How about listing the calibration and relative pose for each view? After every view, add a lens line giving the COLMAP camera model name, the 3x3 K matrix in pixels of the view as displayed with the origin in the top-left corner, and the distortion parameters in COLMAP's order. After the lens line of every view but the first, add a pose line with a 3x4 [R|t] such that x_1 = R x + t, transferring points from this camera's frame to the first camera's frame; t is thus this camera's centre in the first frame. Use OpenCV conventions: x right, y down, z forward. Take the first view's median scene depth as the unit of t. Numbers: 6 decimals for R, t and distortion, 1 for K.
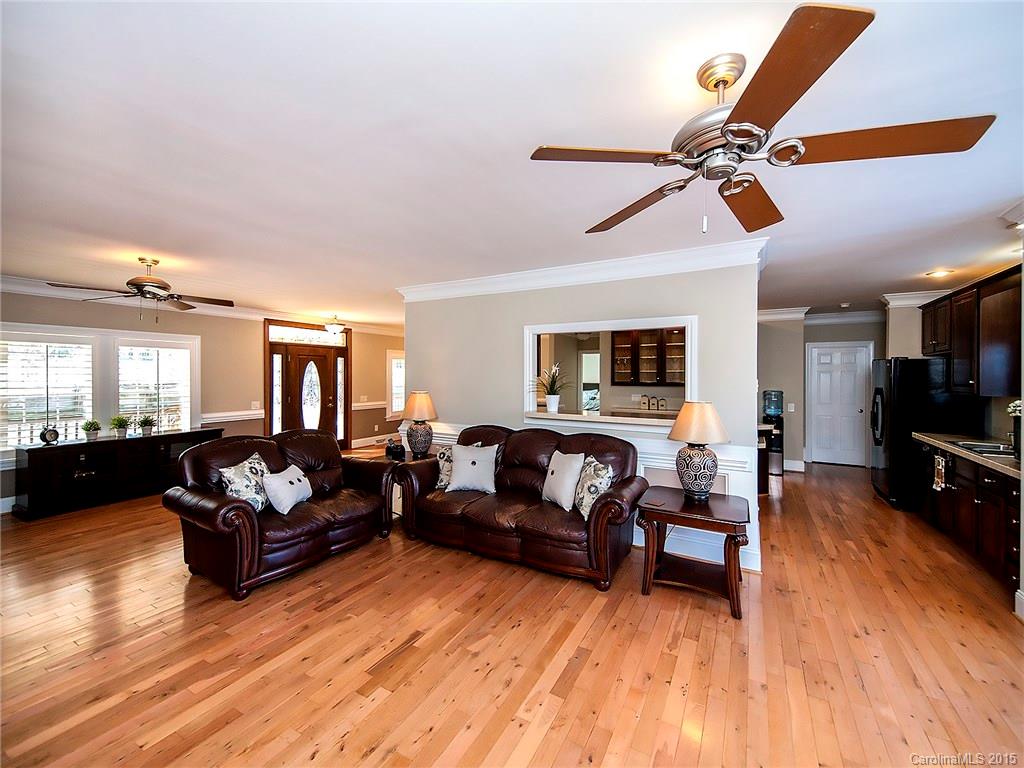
lens RADIAL K [[418.6, 0, 503.2], [0, 418.6, 377.0], [0, 0, 1]] dist [0.028876, -0.011019]
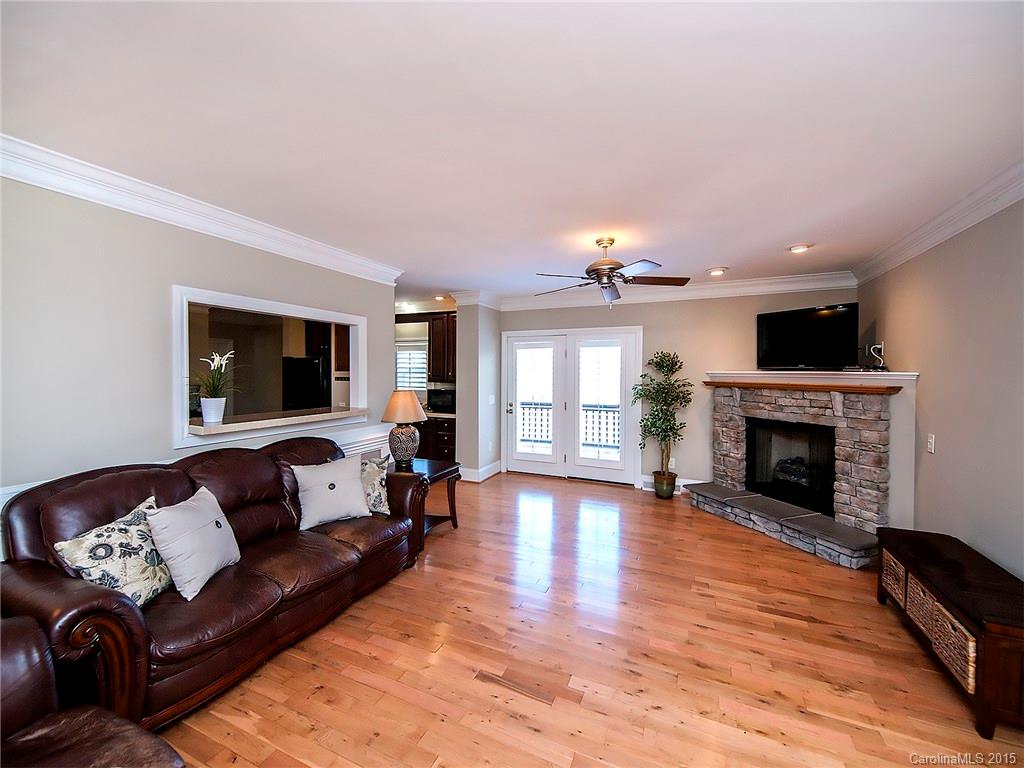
lens RADIAL K [[418.6, 0, 503.2], [0, 418.6, 377.0], [0, 0, 1]] dist [0.028876, -0.011019]
pose [[-0.086954, -0.016067, 0.996083, -0.849552], [0.001917, 0.999865, 0.016296, -0.000715], [-0.996210, 0.003326, -0.086912, 0.842838]]
